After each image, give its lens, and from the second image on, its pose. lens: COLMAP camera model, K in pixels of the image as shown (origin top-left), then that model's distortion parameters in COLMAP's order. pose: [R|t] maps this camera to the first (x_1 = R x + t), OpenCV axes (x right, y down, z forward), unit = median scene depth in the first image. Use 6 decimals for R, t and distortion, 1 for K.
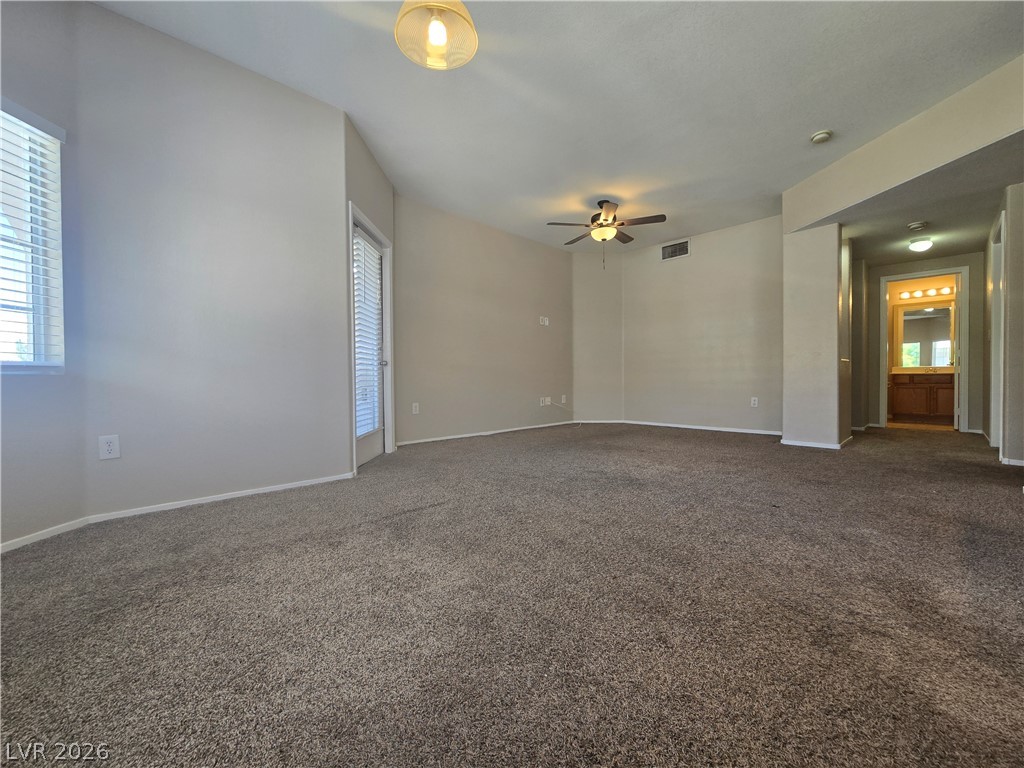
lens RADIAL K [[424.2, 0, 512.0], [0, 424.2, 385.6], [0, 0, 1]] dist [-0.003778, 0.001587]
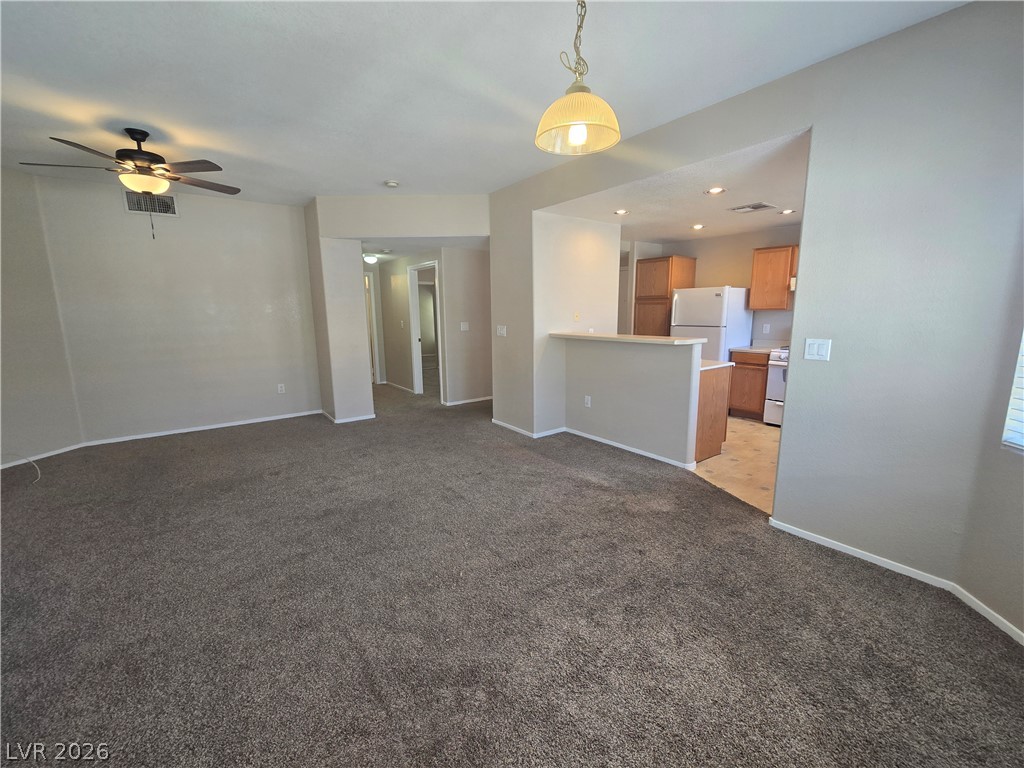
lens RADIAL K [[424.2, 0, 526.6], [0, 424.2, 382.0], [0, 0, 1]] dist [-0.003778, 0.001587]
pose [[0.111944, -0.163100, 0.980238, -0.468073], [0.024759, 0.986590, 0.161329, -0.165227], [-0.993406, 0.006210, 0.114481, 0.381439]]
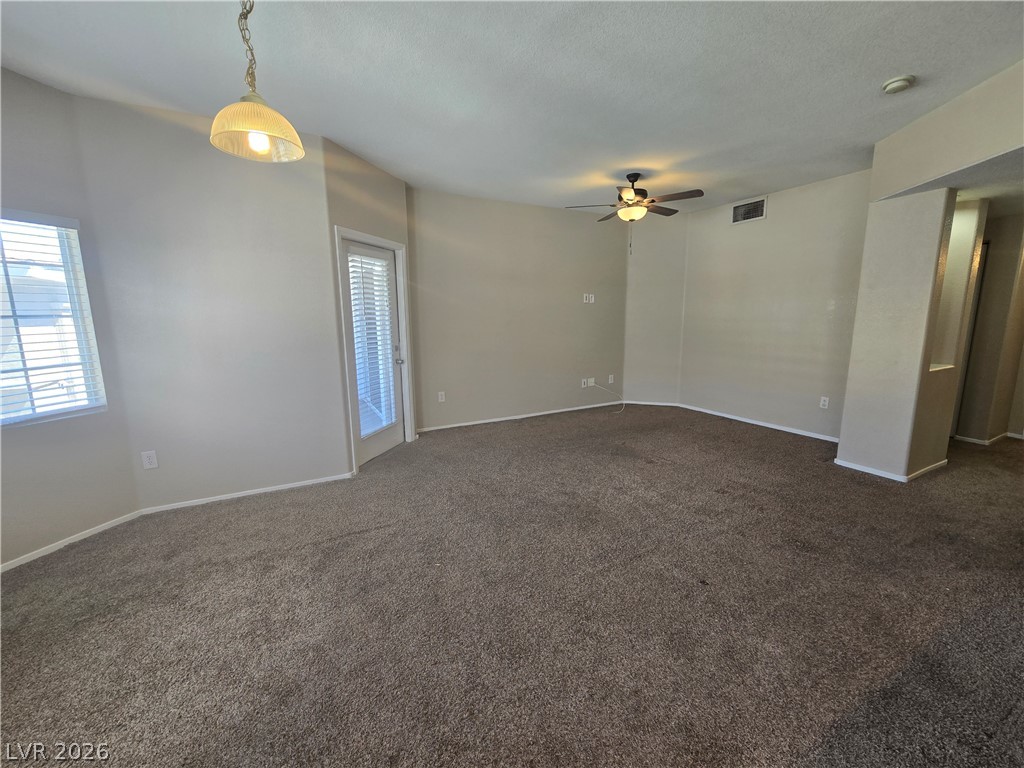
lens RADIAL K [[424.2, 0, 512.5], [0, 424.2, 383.0], [0, 0, 1]] dist [-0.003778, 0.001587]
pose [[0.960916, 0.043770, -0.273358, 0.267627], [-0.002408, 0.988706, 0.149847, -0.160467], [0.276830, -0.143332, 0.950169, 0.049230]]
